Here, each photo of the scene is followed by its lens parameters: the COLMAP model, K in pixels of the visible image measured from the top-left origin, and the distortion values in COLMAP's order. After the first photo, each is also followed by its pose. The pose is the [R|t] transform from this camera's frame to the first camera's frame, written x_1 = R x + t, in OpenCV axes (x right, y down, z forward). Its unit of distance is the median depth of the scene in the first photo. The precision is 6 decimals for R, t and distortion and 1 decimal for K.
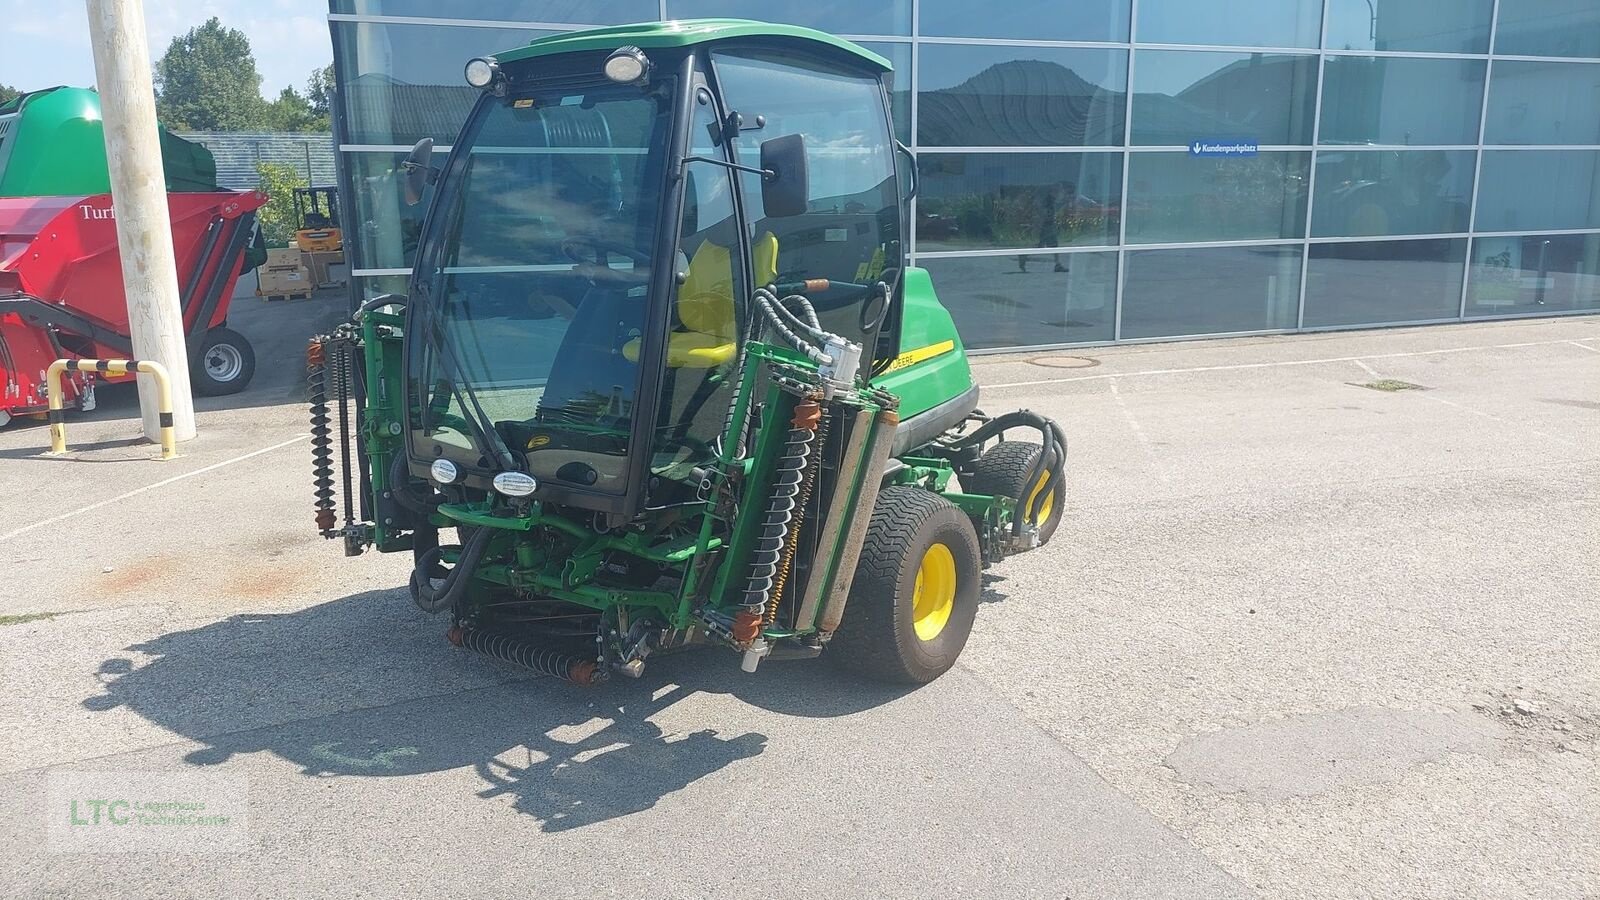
lens RADIAL K [[1124.8, 0, 838.7], [0, 1124.8, 446.7], [0, 0, 1]] dist [0.044236, -0.000221]
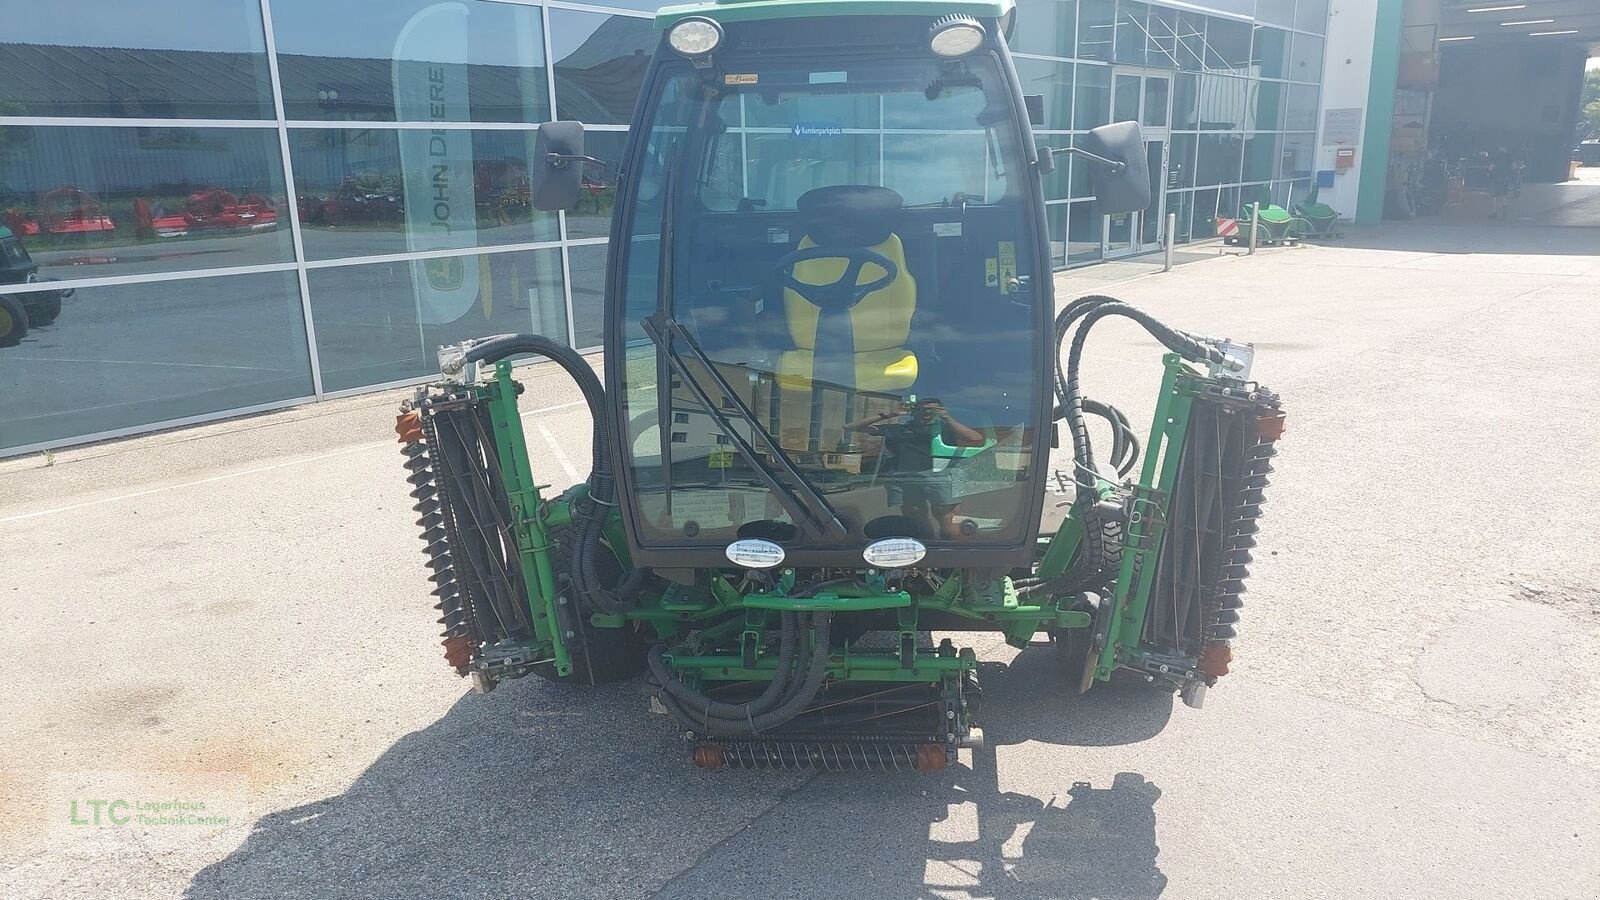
lens RADIAL K [[1124.8, 0, 838.7], [0, 1124.8, 446.7], [0, 0, 1]] dist [0.044236, -0.000221]
pose [[0.861402, -0.128250, 0.491466, -0.618991], [0.118109, 0.991651, 0.051765, -0.077446], [-0.494001, 0.013456, 0.869357, 0.267489]]
